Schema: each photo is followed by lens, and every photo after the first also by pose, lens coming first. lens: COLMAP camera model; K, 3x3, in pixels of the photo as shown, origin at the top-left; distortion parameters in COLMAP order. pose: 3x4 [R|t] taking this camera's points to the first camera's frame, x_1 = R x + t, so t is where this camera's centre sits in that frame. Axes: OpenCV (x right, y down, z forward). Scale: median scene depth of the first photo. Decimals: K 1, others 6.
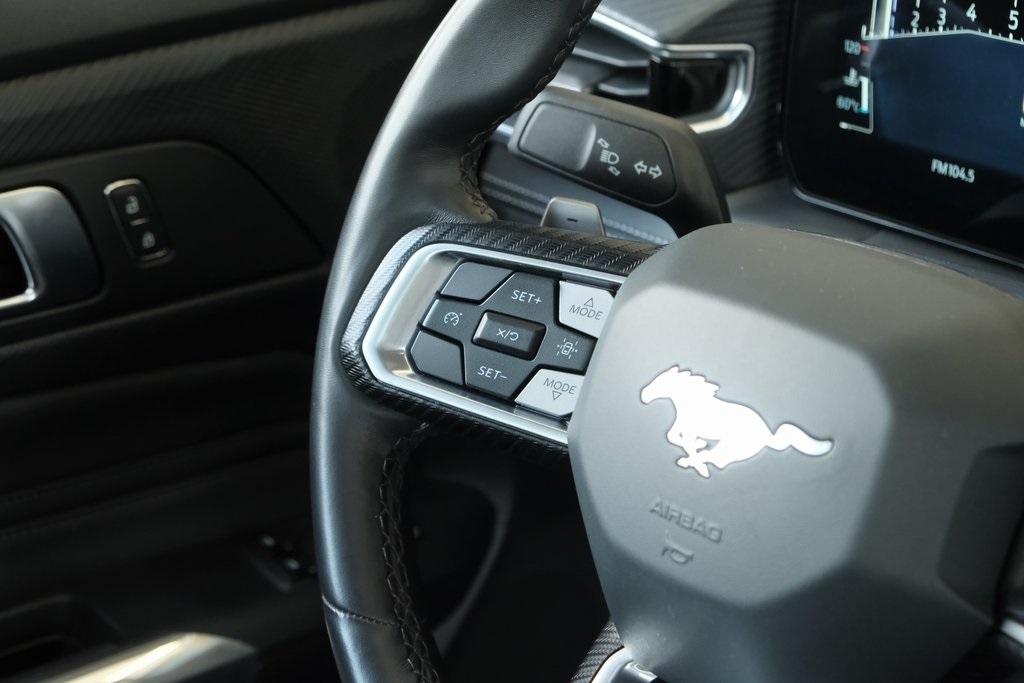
lens RADIAL K [[1821.9, 0, 506.5], [0, 1821.9, 336.9], [0, 0, 1]] dist [-0.060832, 0.000000]
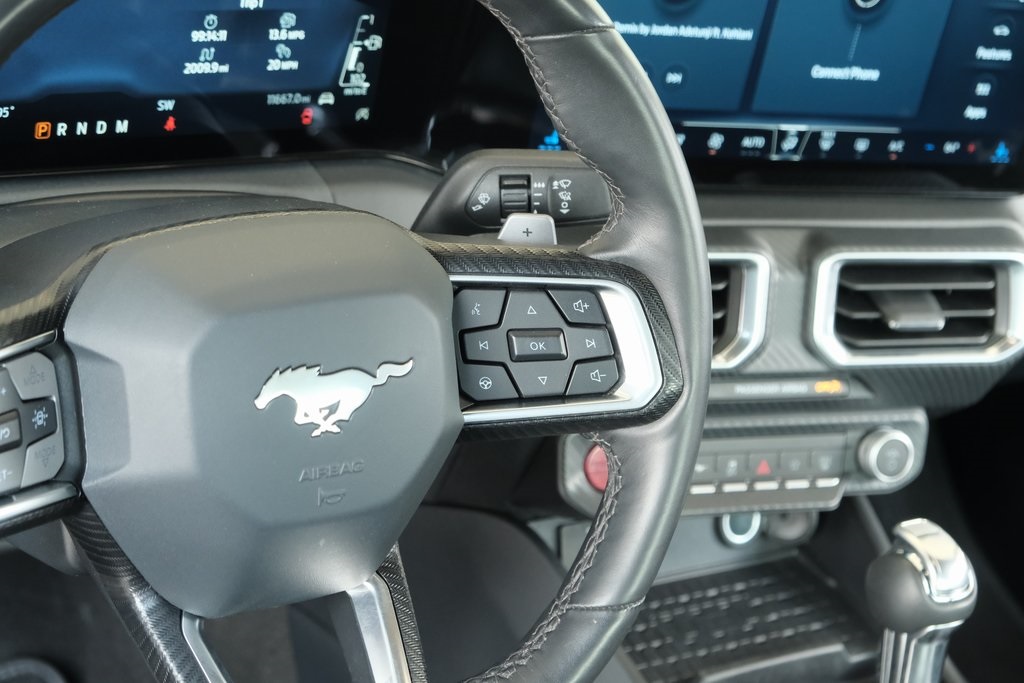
lens RADIAL K [[2119.1, 0, 532.2], [0, 2119.1, 331.3], [0, 0, 1]] dist [-0.003157, 0.000000]
pose [[0.173982, -0.428871, 0.886454, -0.841113], [0.197429, 0.897097, 0.395271, -0.399390], [-0.964755, 0.106242, 0.240750, 0.370414]]
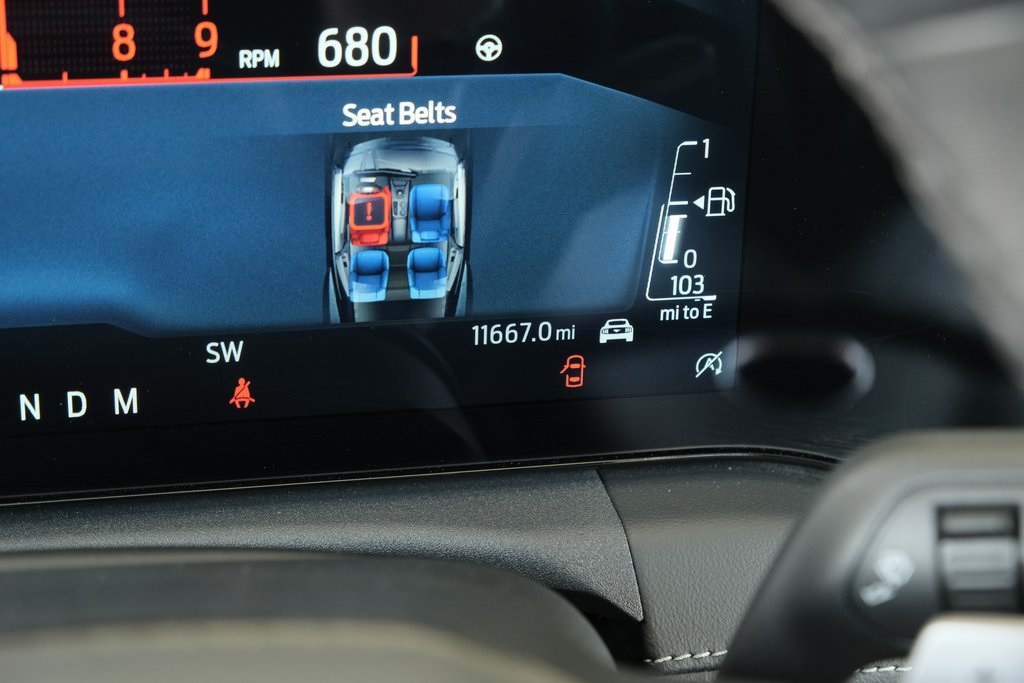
lens RADIAL K [[2119.1, 0, 511.7], [0, 2119.1, 371.8], [0, 0, 1]] dist [-0.003157, 0.000000]
pose [[0.502180, -0.326156, 0.800898, -0.072672], [0.317351, 0.931036, 0.180167, -0.119994], [-0.804428, 0.163690, 0.571053, 0.492461]]
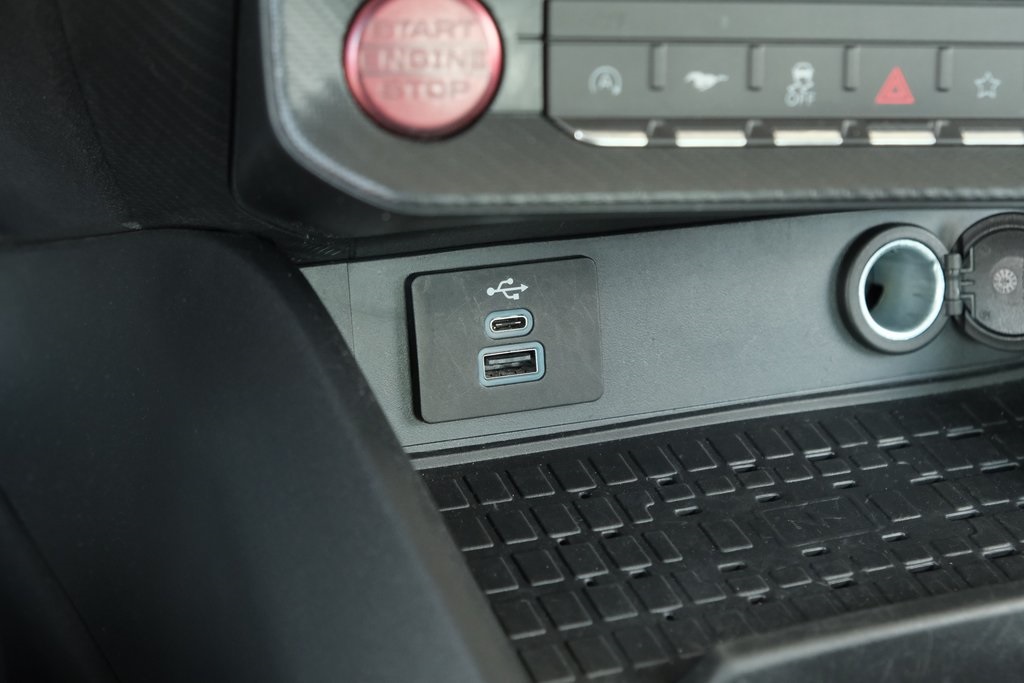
lens RADIAL K [[1821.9, 0, 518.5], [0, 1821.9, 336.6], [0, 0, 1]] dist [-0.060832, 0.000000]
pose [[0.365622, -0.438624, 0.820932, 0.092637], [0.292926, 0.891406, 0.345817, 0.222295], [-0.883467, 0.114034, 0.454403, 0.470884]]
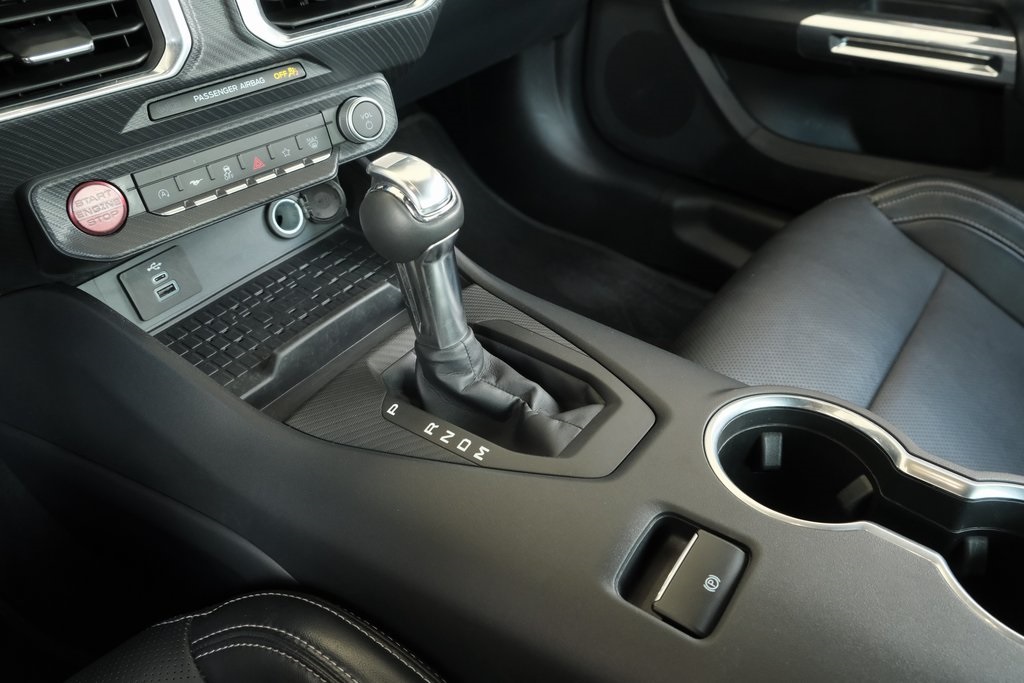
lens RADIAL K [[795.1, 0, 527.0], [0, 795.1, 338.5], [0, 0, 1]] dist [-0.047014, 0.041365]
pose [[-0.195776, -0.620940, 0.759016, -0.074660], [0.374061, 0.668189, 0.643119, 0.118143], [-0.906504, 0.409826, 0.101454, 0.384229]]
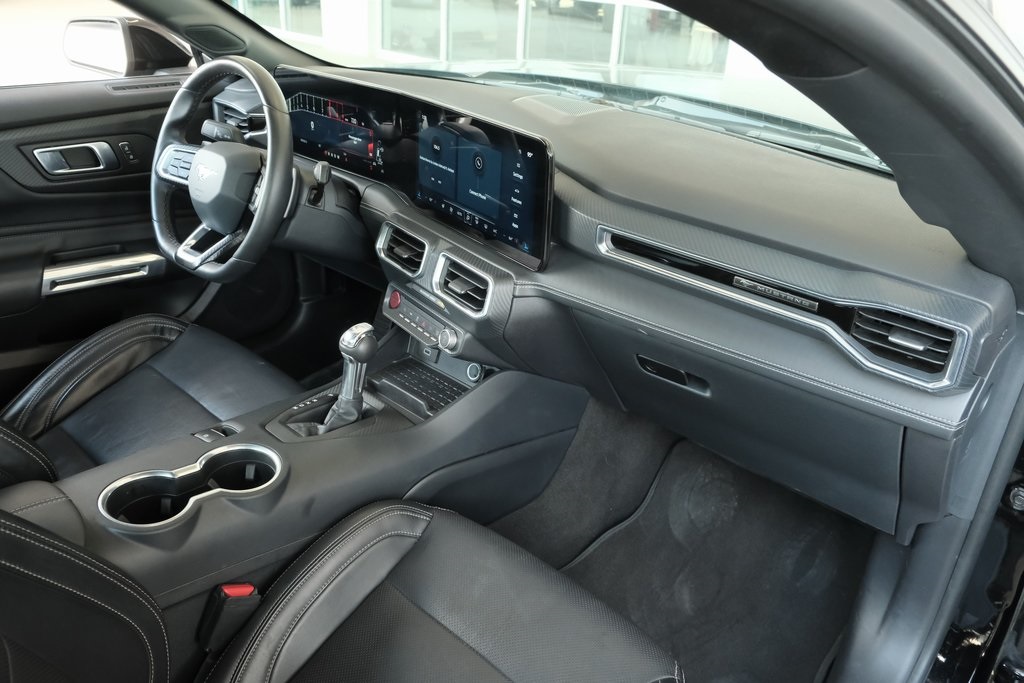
lens RADIAL K [[795.1, 0, 517.8], [0, 795.1, 341.3], [0, 0, 1]] dist [-0.047014, 0.041365]
pose [[0.995209, 0.000904, 0.097769, 0.609077], [-0.007333, 0.997831, 0.065418, 0.290443], [-0.097498, -0.065821, 0.993057, -1.120208]]
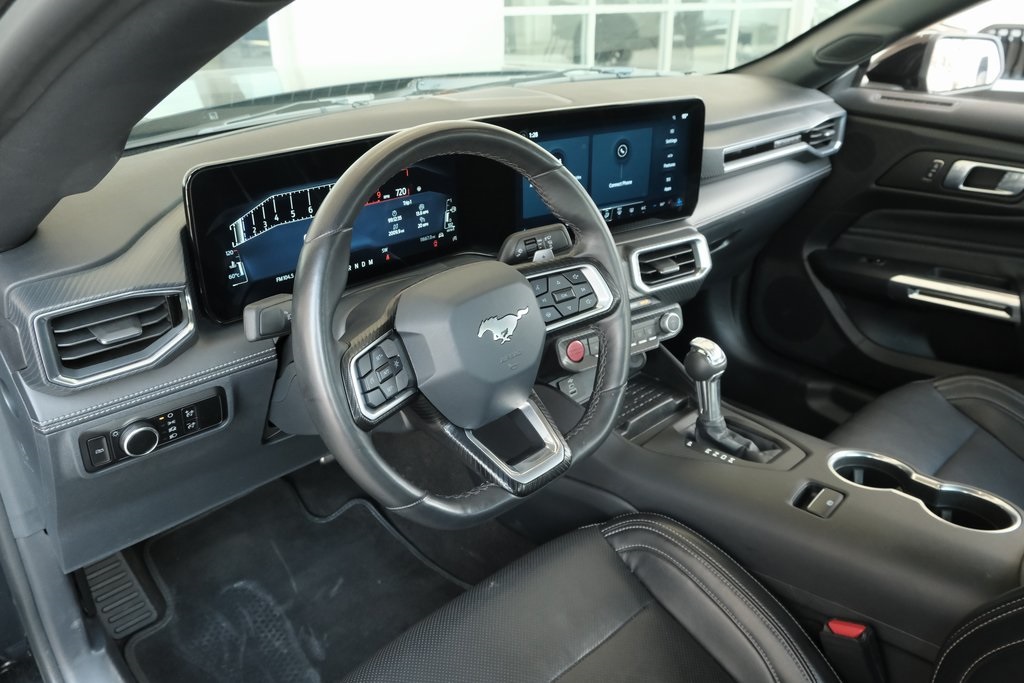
lens RADIAL K [[795.1, 0, 515.0], [0, 795.1, 338.6], [0, 0, 1]] dist [-0.047014, 0.041365]
pose [[-0.020685, -0.429150, 0.902996, -0.841788], [0.390627, 0.827929, 0.402423, -0.355309], [-0.920317, 0.361058, 0.150512, 0.570995]]
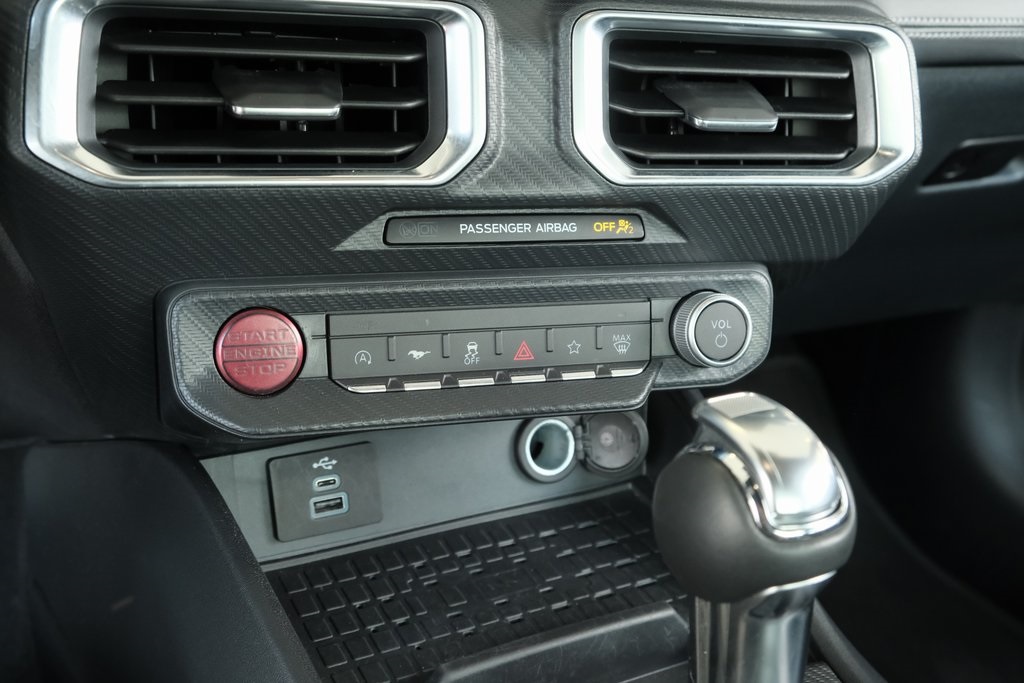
lens RADIAL K [[1070.8, 0, 518.3], [0, 1070.8, 344.6], [0, 0, 1]] dist [-0.044841, 0.000000]
pose [[0.244772, -0.383175, 0.890654, 0.085822], [0.296413, 0.904190, 0.307537, 0.192414], [-0.923161, 0.188725, 0.334898, 0.417329]]
